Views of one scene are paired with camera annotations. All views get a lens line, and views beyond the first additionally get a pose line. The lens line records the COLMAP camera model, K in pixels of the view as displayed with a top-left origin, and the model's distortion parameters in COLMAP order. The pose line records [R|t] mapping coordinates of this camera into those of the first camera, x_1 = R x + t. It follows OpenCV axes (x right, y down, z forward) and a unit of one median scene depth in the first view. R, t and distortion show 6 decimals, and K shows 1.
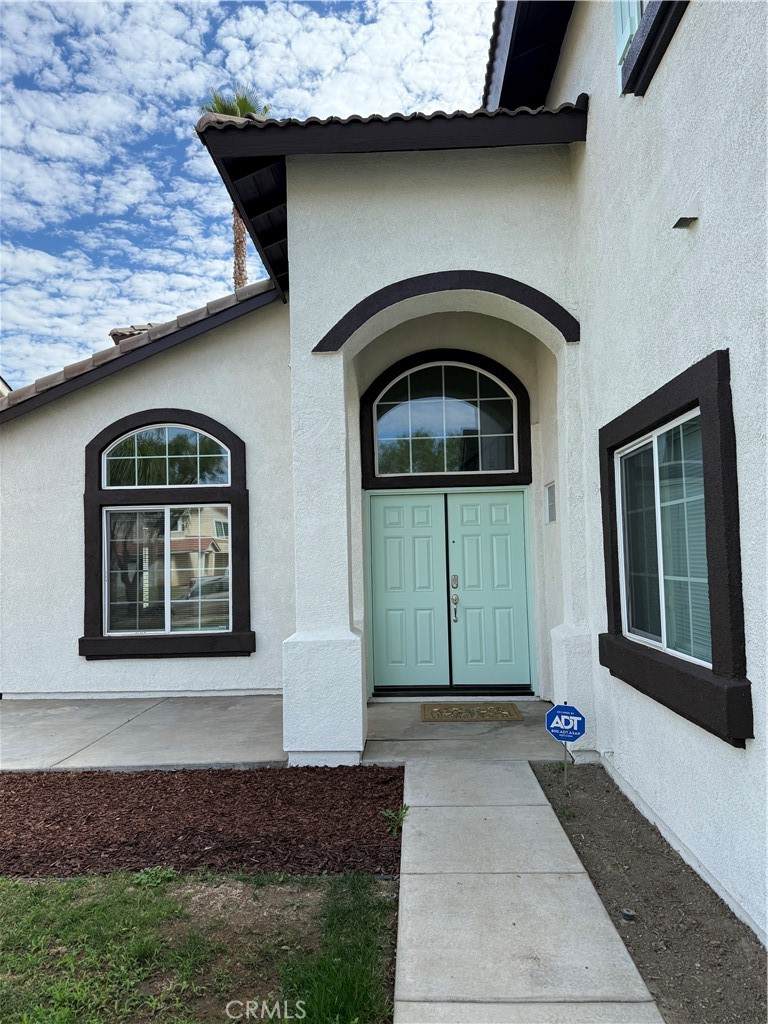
lens RADIAL K [[735.2, 0, 385.5], [0, 735.2, 515.9], [0, 0, 1]] dist [0.004616, -0.003300]
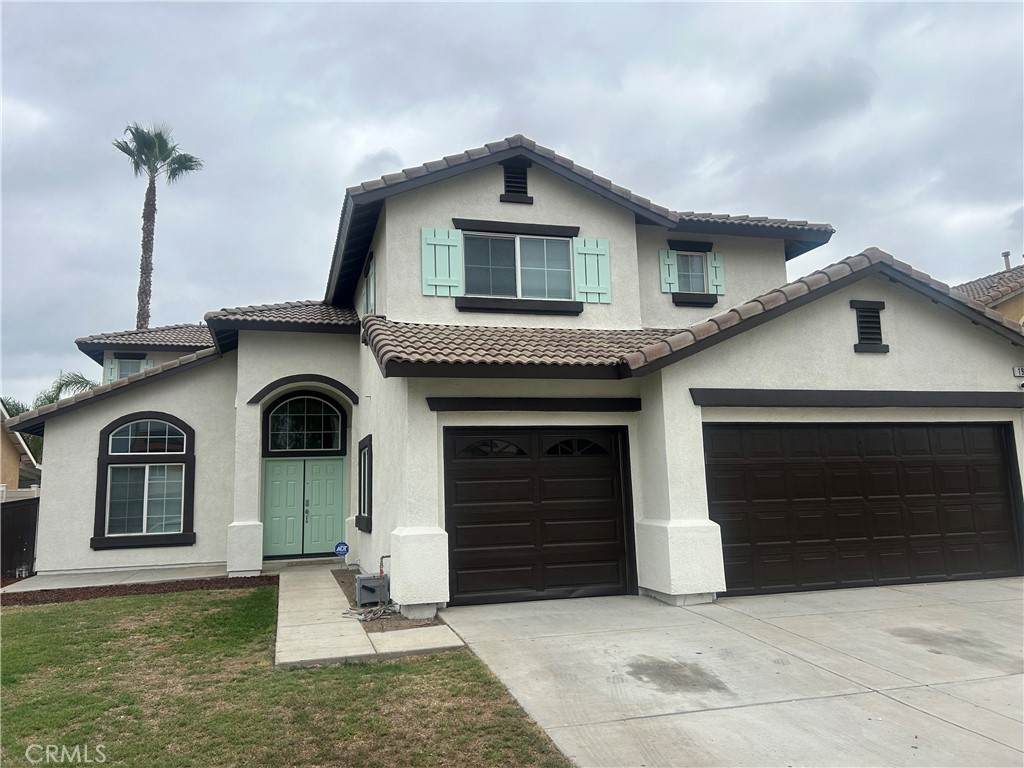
lens RADIAL K [[753.0, 0, 505.9], [0, 753.0, 378.0], [0, 0, 1]] dist [0.036779, -0.018182]
pose [[0.948334, 0.044615, 0.314121, -0.053434], [-0.011254, 0.994171, -0.107225, -0.035374], [-0.317074, 0.098150, 0.943308, -1.120222]]
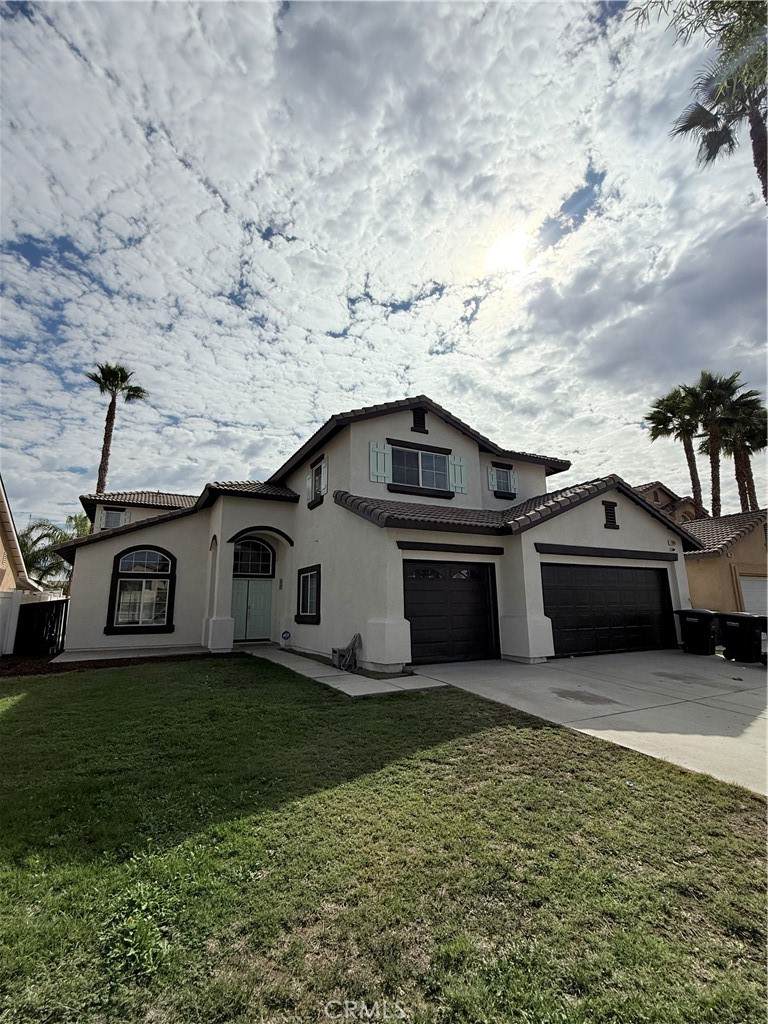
lens RADIAL K [[449.2, 0, 389.8], [0, 449.2, 517.0], [0, 0, 1]] dist [-0.015331, 0.000274]
pose [[0.863624, 0.112700, 0.491377, -0.361246], [-0.035672, 0.985910, -0.163429, -0.002809], [-0.502872, 0.123613, 0.855476, -0.994788]]
